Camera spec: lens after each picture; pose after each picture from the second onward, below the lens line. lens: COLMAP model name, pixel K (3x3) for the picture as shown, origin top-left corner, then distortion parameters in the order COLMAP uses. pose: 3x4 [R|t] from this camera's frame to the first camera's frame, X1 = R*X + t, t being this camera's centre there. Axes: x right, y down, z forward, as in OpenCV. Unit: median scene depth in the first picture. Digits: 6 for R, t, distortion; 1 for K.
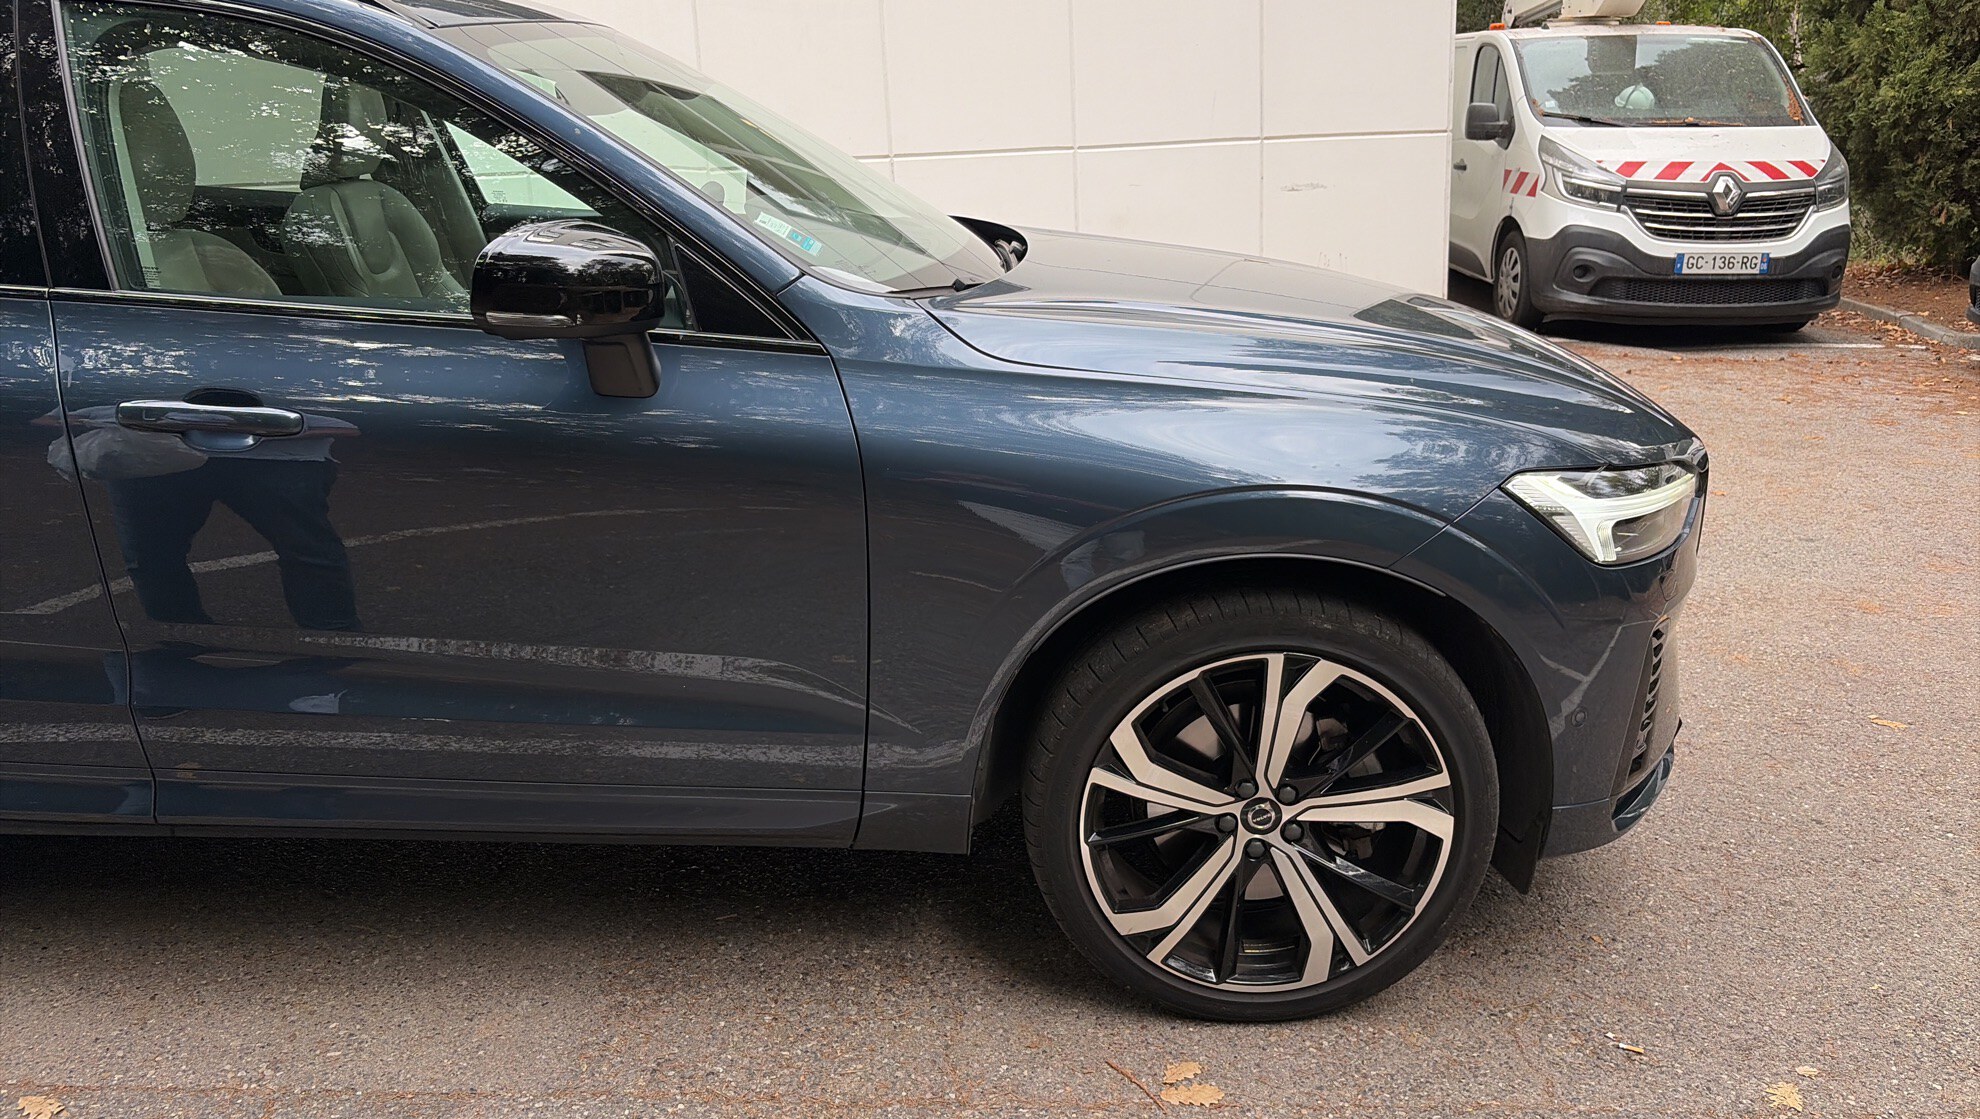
lens RADIAL K [[1542.5, 0, 990.0], [0, 1542.5, 559.5], [0, 0, 1]] dist [0.019834, 0.006446]
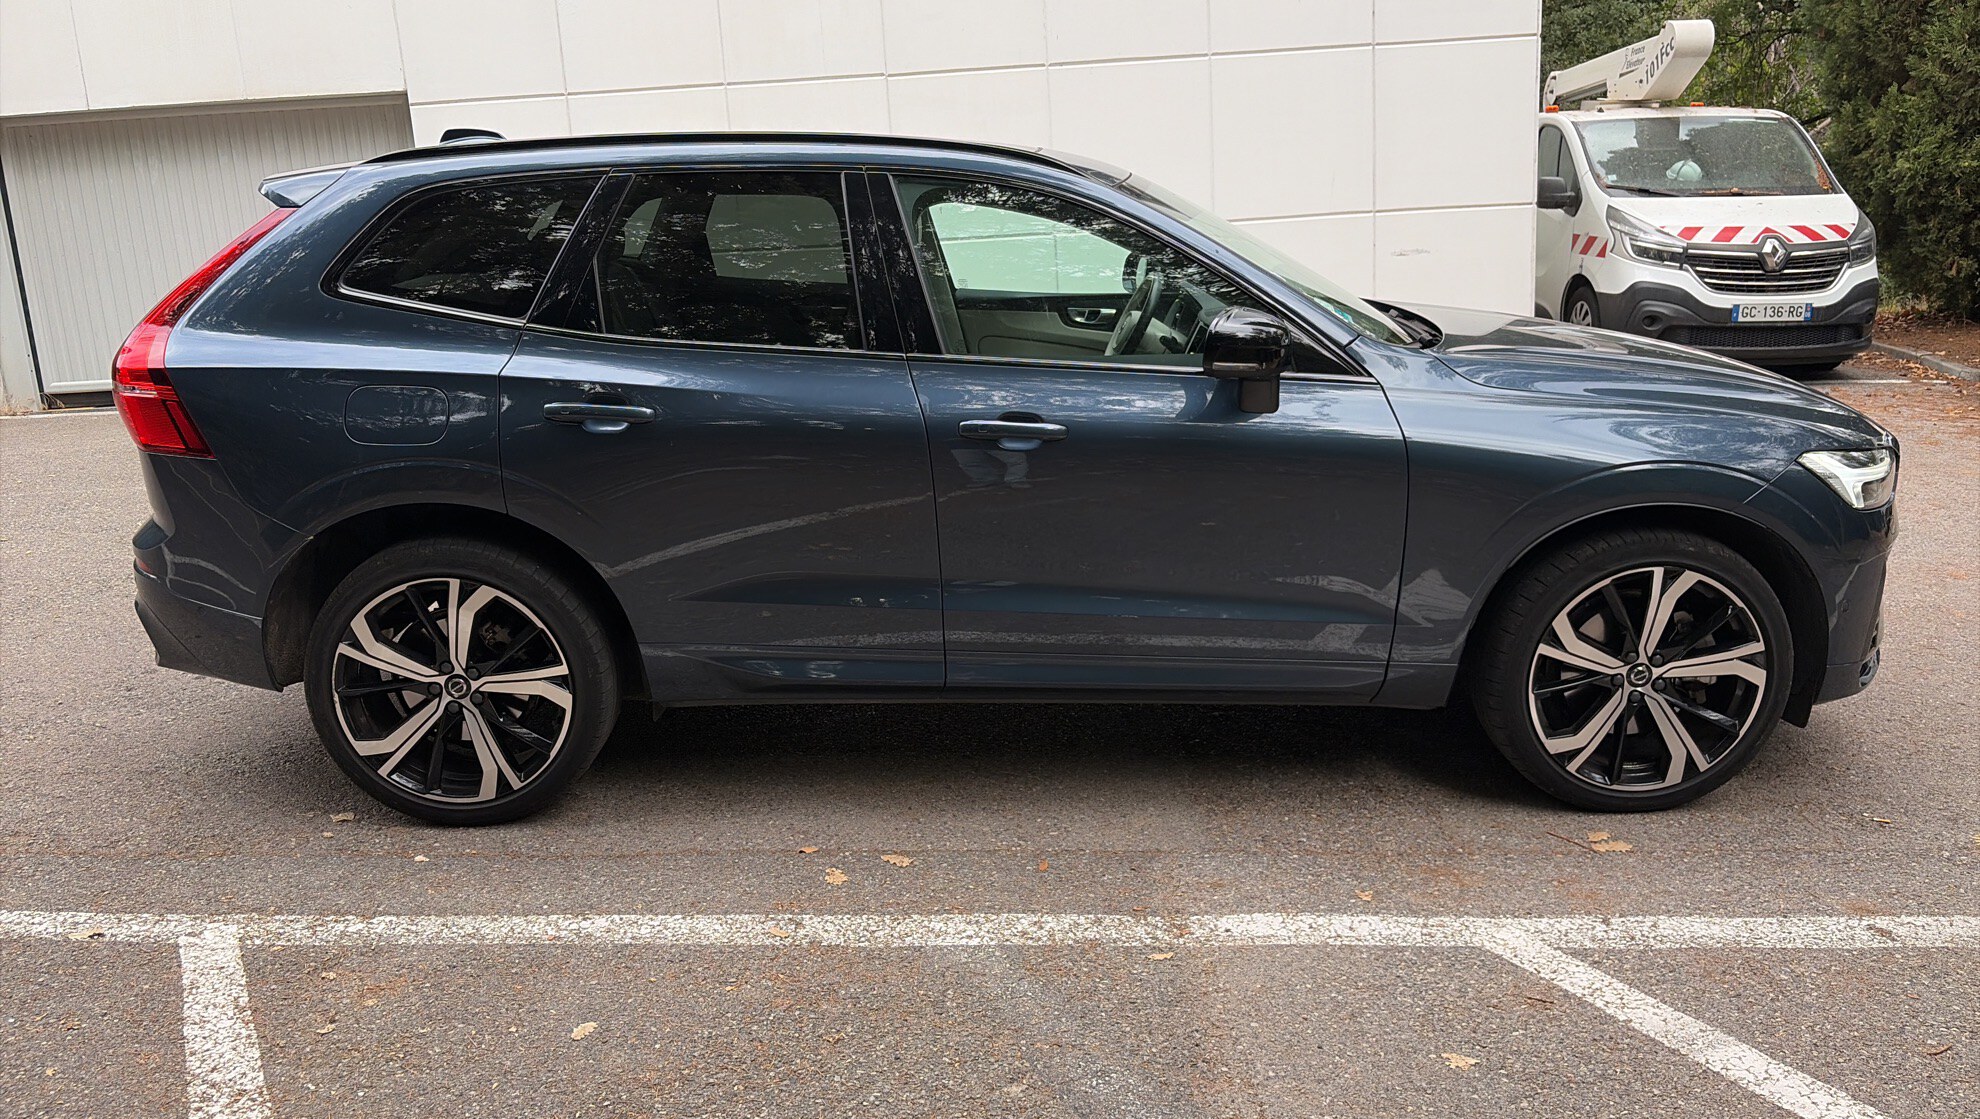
lens RADIAL K [[1508.4, 0, 990.0], [0, 1508.4, 559.5], [0, 0, 1]] dist [0.006273, 0.007862]
pose [[0.999869, -0.016131, -0.001013, -0.117363], [0.016091, 0.999369, -0.031659, 0.021178], [0.001523, 0.031638, 0.999498, -0.131370]]
